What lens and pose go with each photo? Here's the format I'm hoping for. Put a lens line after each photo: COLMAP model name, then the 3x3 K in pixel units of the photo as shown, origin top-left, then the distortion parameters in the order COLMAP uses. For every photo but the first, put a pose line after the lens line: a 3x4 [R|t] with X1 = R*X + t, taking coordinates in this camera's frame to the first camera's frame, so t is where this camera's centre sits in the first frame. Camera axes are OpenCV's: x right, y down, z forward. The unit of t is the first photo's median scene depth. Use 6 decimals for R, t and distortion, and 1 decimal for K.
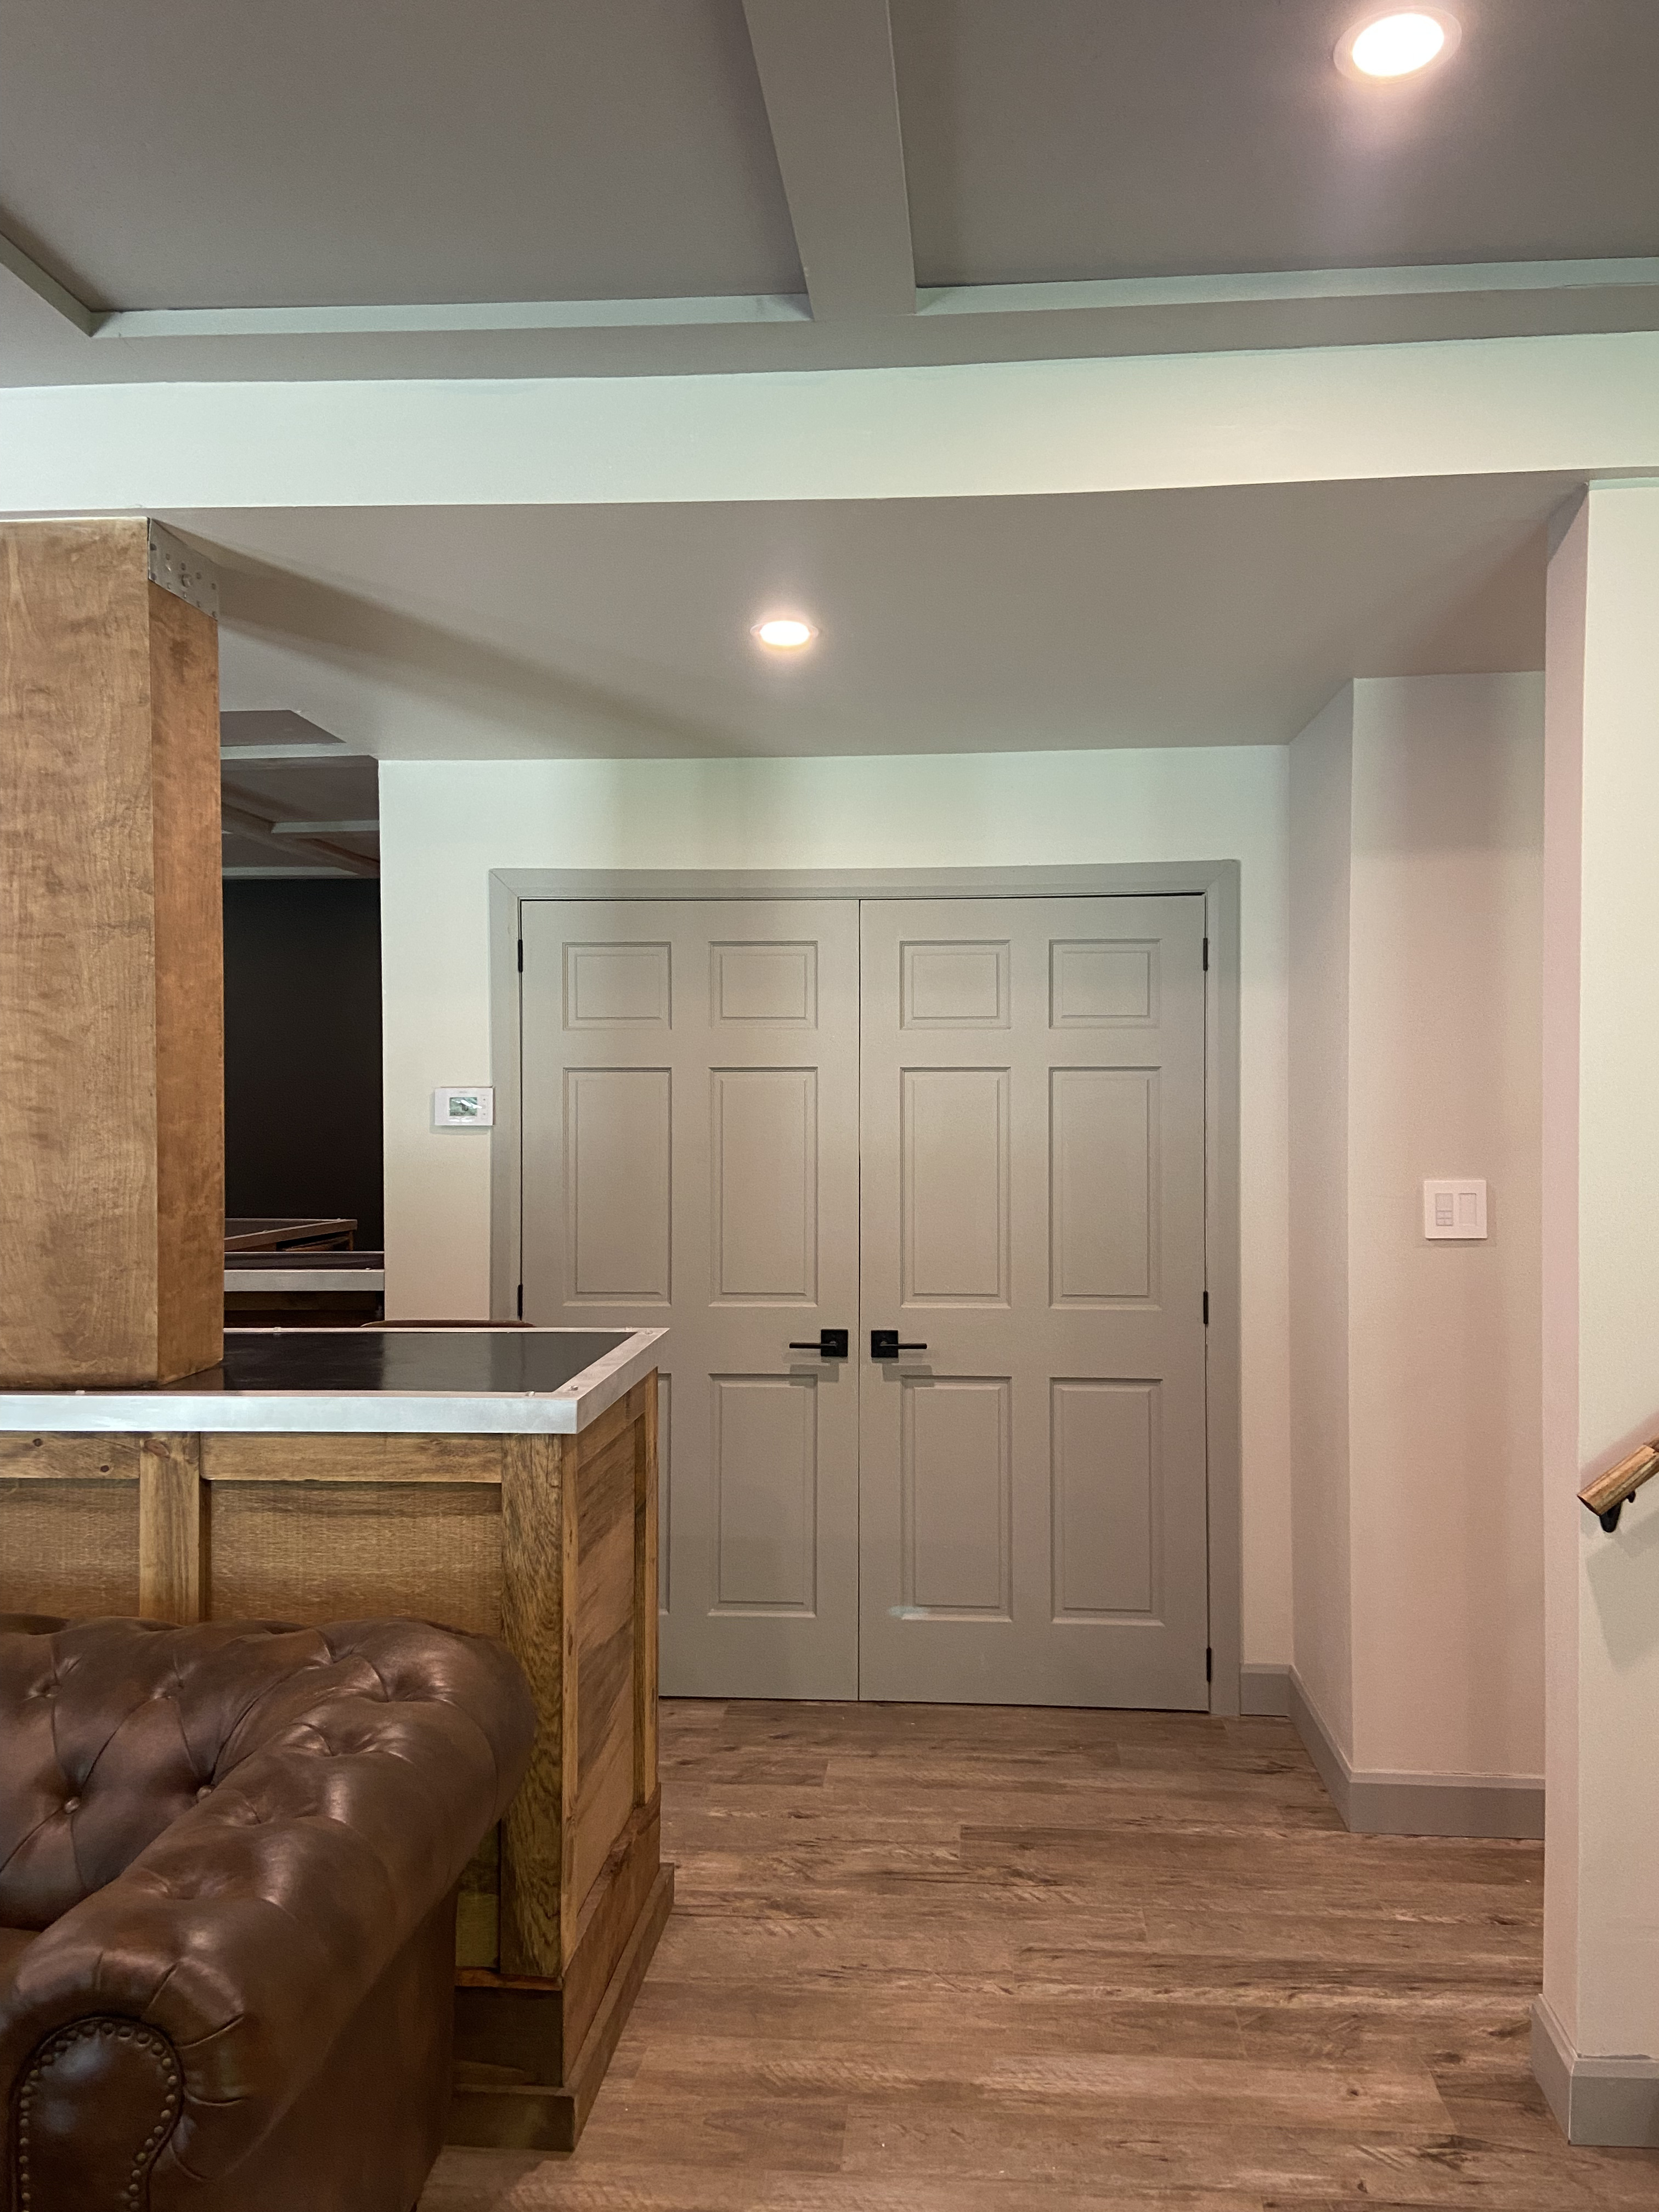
lens RADIAL K [[1681.7, 0, 842.2], [0, 1681.7, 1116.1], [0, 0, 1]] dist [0.097521, -0.125641]
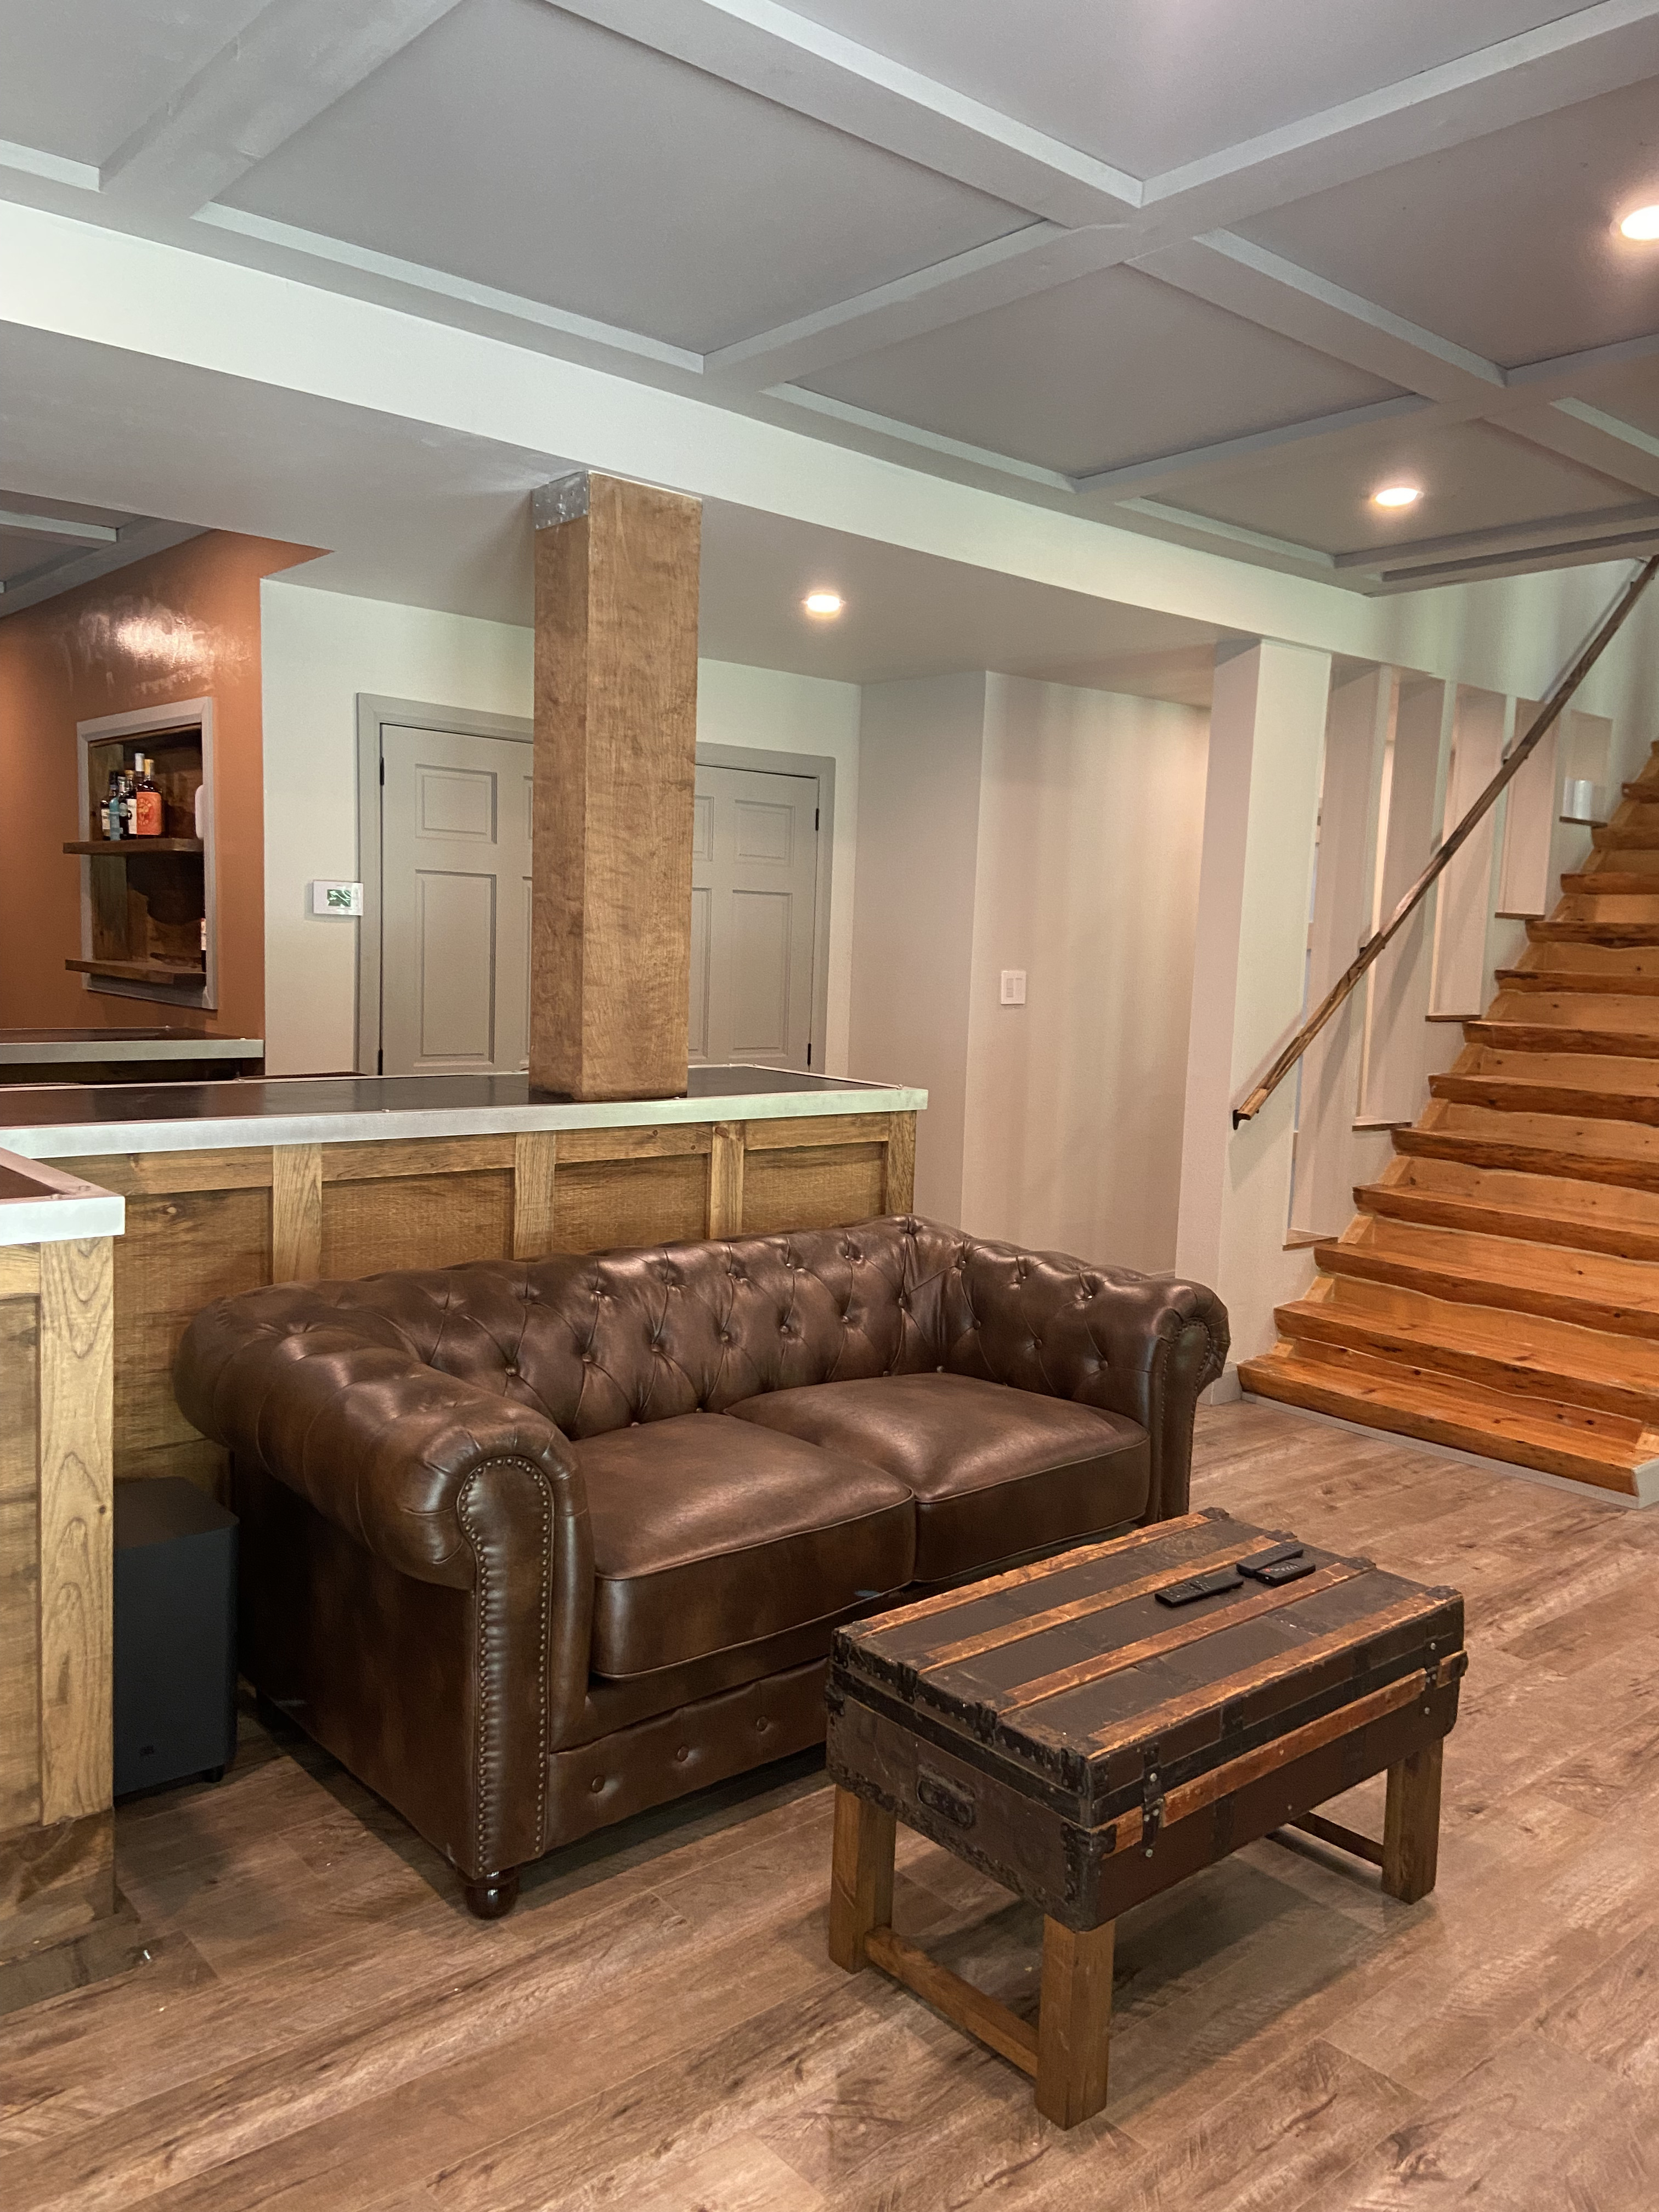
lens RADIAL K [[1681.7, 0, 845.4], [0, 1681.7, 1104.4], [0, 0, 1]] dist [0.097521, -0.125641]
pose [[0.700240, -0.044308, 0.712531, -1.360510], [-0.036155, 0.994590, 0.097379, 0.015965], [-0.712992, -0.093950, 0.694850, -0.135712]]
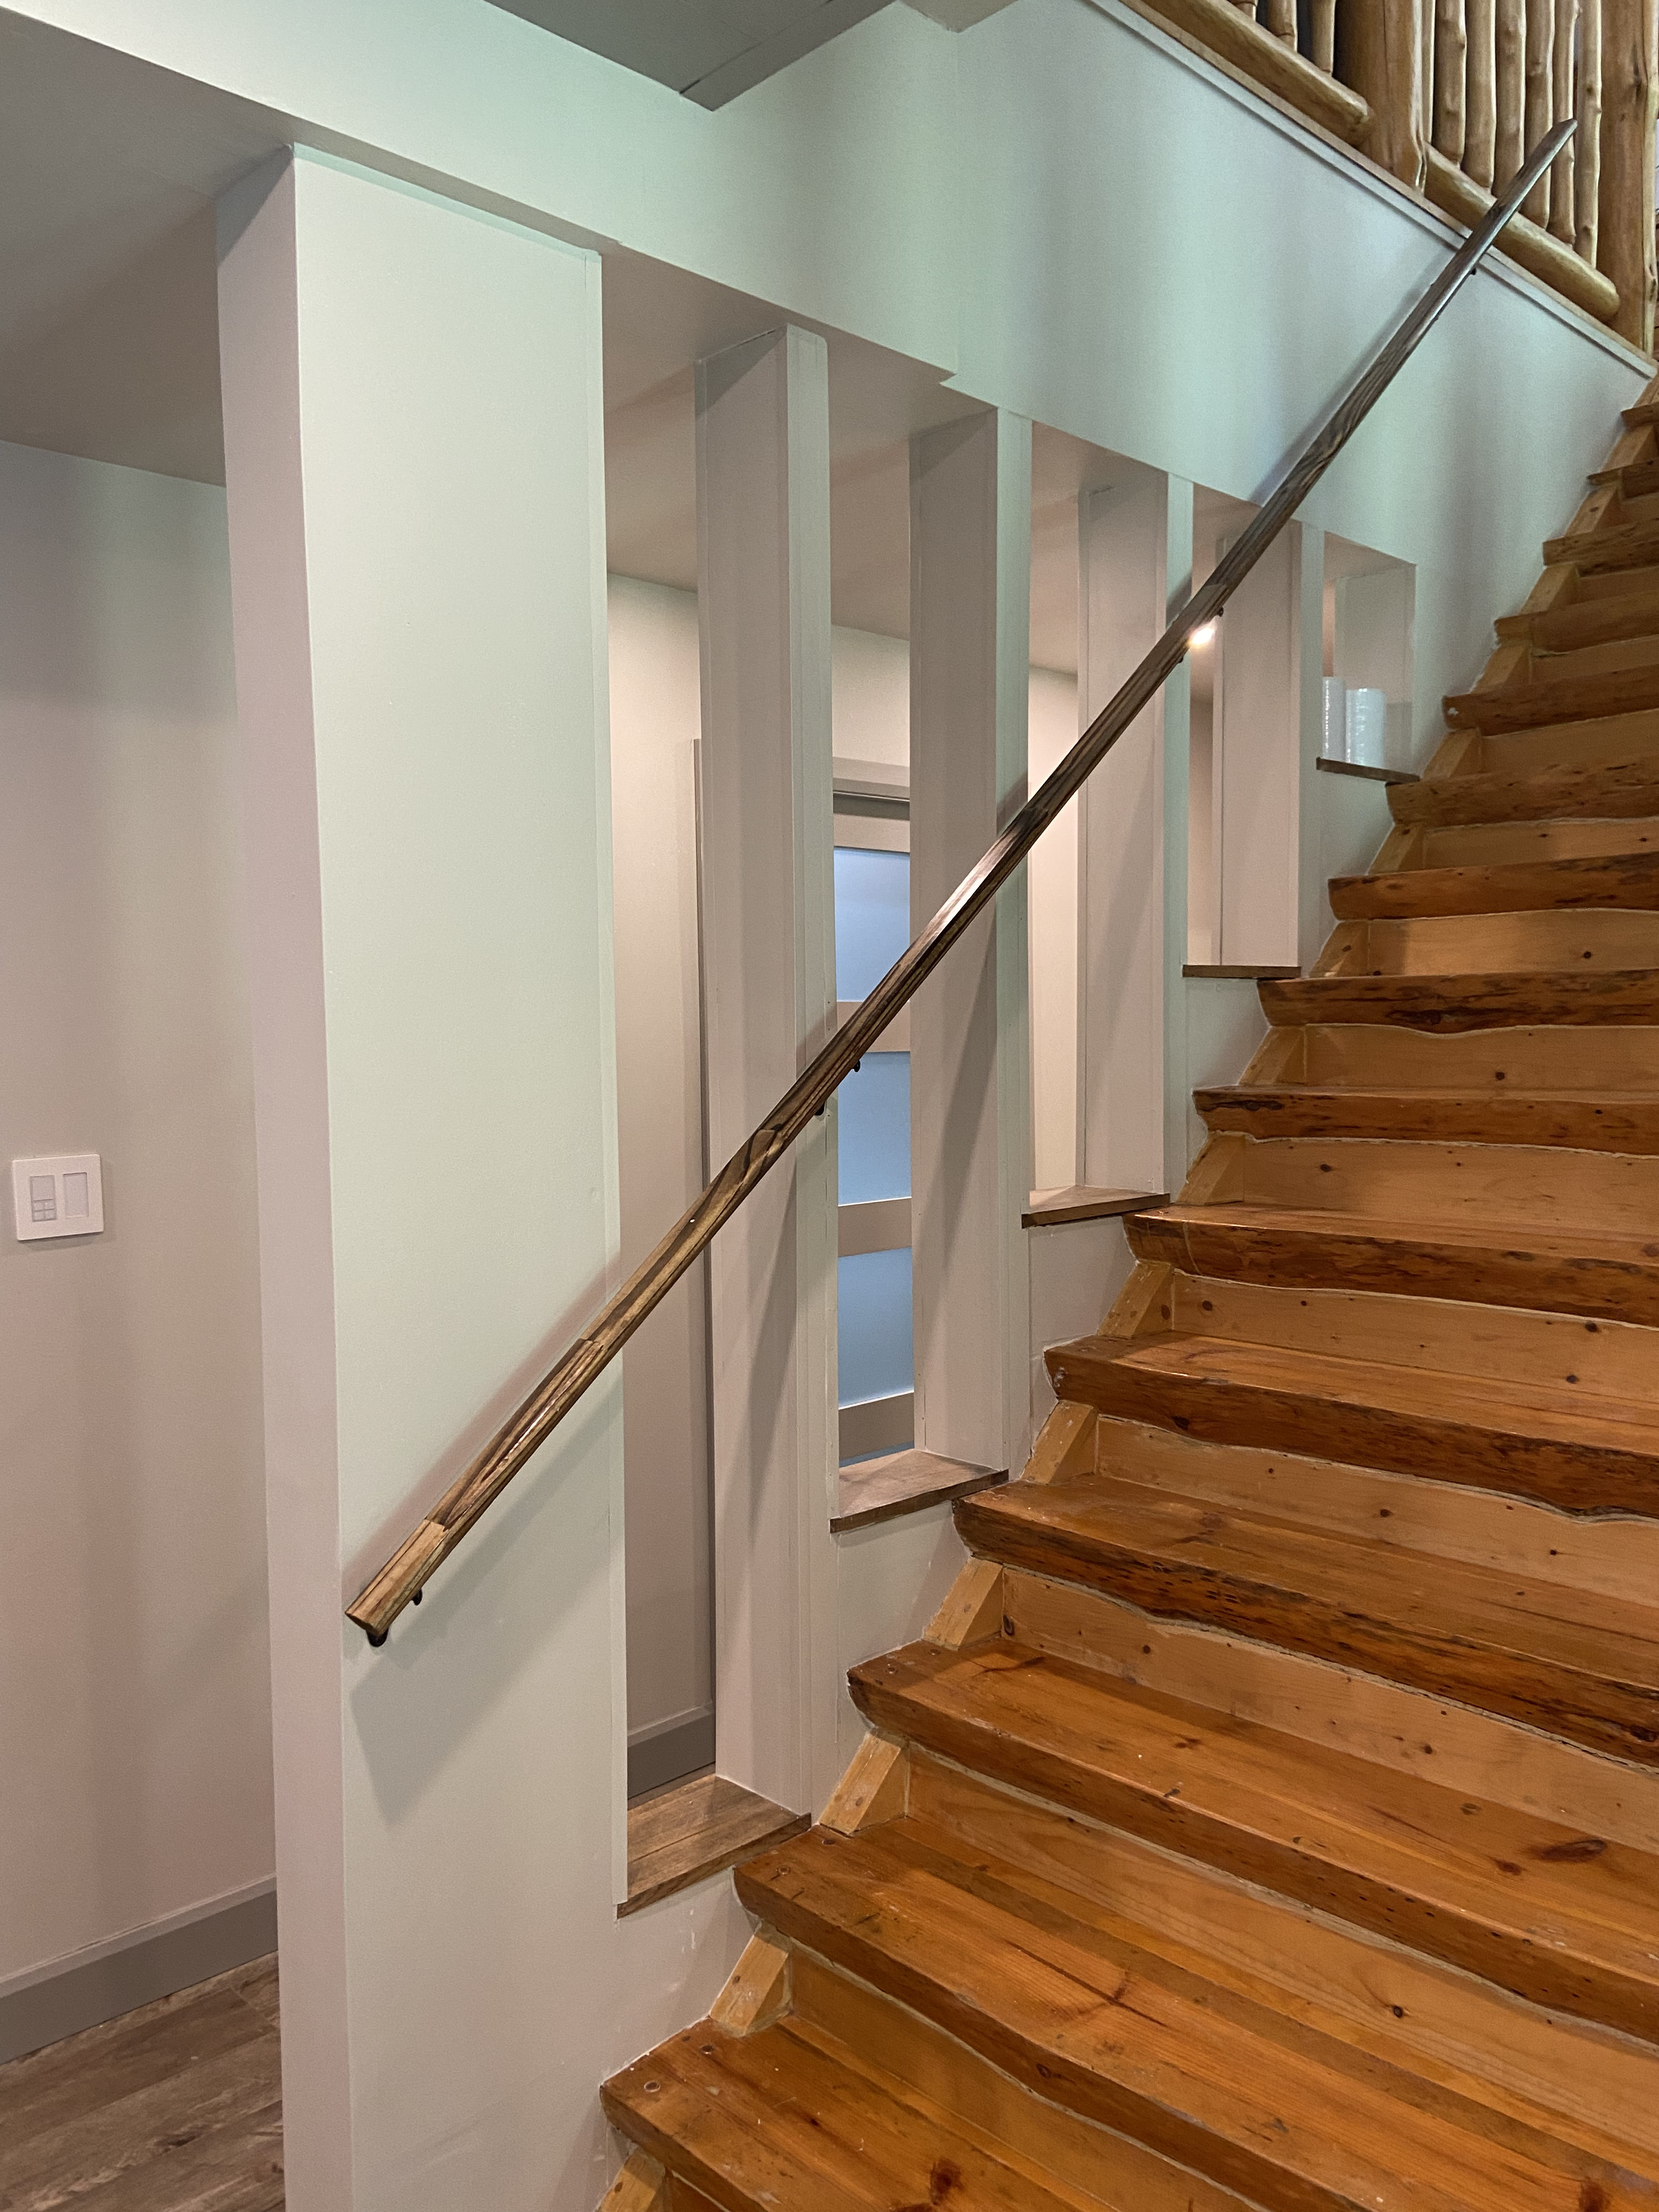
lens RADIAL K [[1681.7, 0, 875.7], [0, 1681.7, 1129.7], [0, 0, 1]] dist [0.097521, -0.125641]
pose [[0.643783, -0.055288, 0.763208, 0.041434], [0.015830, 0.998135, 0.058953, -0.014430], [-0.765044, -0.025871, 0.643458, 0.357225]]
